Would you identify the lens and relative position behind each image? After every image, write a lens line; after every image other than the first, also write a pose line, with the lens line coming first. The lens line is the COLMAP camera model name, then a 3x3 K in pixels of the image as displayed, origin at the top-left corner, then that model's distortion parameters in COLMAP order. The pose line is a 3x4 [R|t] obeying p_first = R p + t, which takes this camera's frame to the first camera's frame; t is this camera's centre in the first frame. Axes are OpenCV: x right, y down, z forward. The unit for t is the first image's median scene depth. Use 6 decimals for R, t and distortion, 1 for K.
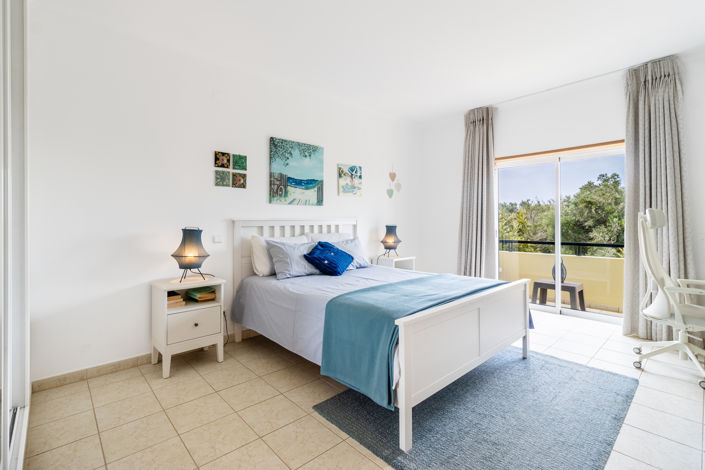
lens RADIAL K [[326.8, 0, 354.0], [0, 326.8, 223.6], [0, 0, 1]] dist [0.001858, 0.000074]
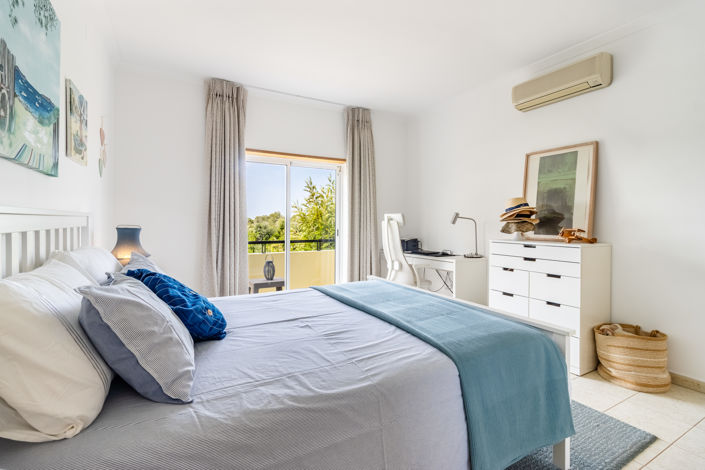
lens RADIAL K [[326.8, 0, 354.0], [0, 326.8, 223.6], [0, 0, 1]] dist [0.001858, 0.000074]
pose [[0.247790, 0.000227, 0.968814, -0.369185], [-0.001860, 0.999998, 0.000241, -0.002232], [-0.968812, -0.001862, 0.247789, 0.568538]]
